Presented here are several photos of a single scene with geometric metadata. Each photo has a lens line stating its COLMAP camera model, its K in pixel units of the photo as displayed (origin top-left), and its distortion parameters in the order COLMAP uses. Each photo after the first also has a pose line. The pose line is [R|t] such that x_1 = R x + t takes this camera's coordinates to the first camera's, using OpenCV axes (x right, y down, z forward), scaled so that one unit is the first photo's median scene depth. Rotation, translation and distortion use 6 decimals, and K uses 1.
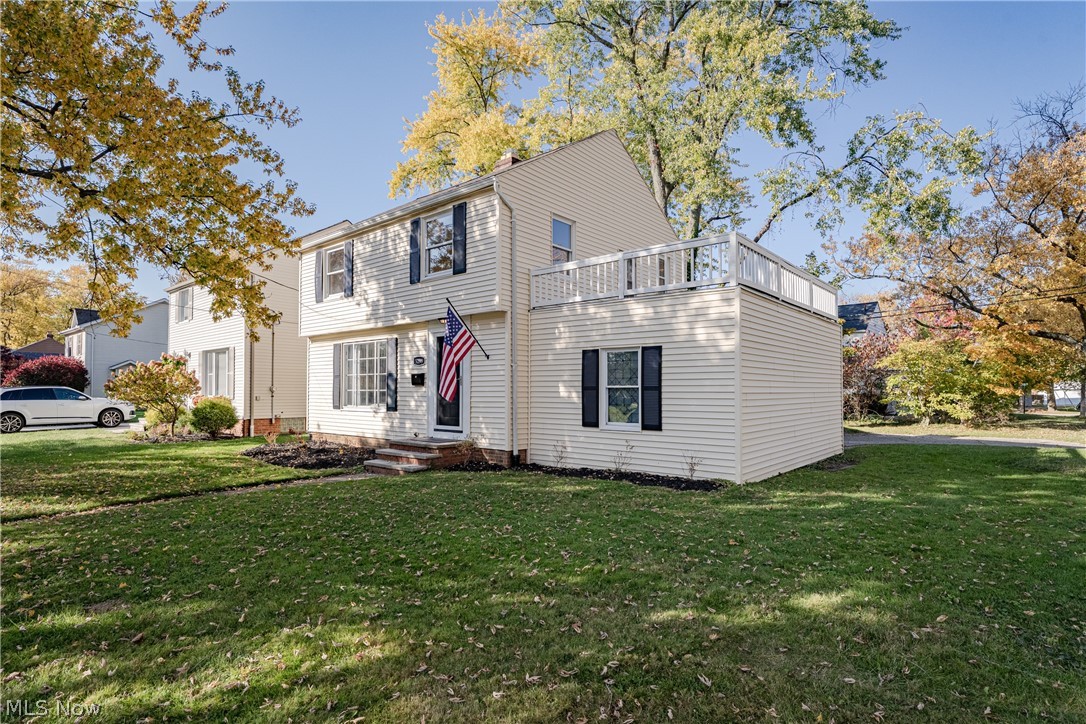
lens RADIAL K [[553.6, 0, 543.1], [0, 553.6, 379.5], [0, 0, 1]] dist [-0.000311, -0.000012]
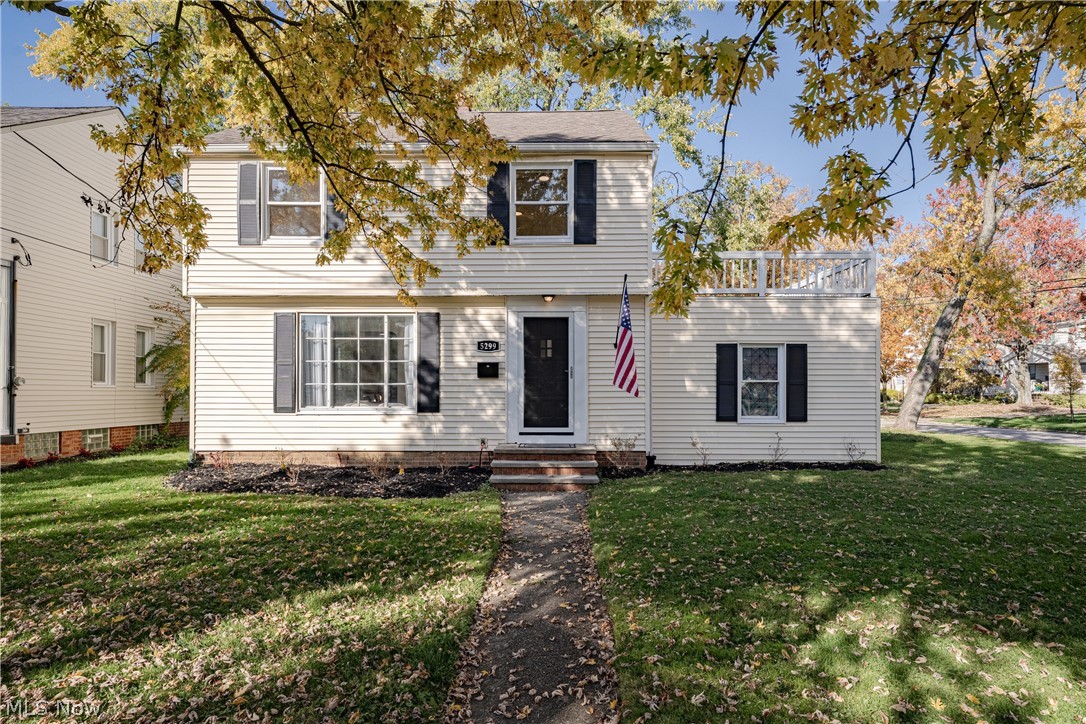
lens RADIAL K [[611.2, 0, 542.5], [0, 611.2, 391.1], [0, 0, 1]] dist [-0.000200, 0.000034]
pose [[0.773452, 0.003756, 0.633843, -0.731297], [-0.012987, 0.999866, 0.009922, 0.020588], [-0.633721, -0.015905, 0.773398, 0.302123]]
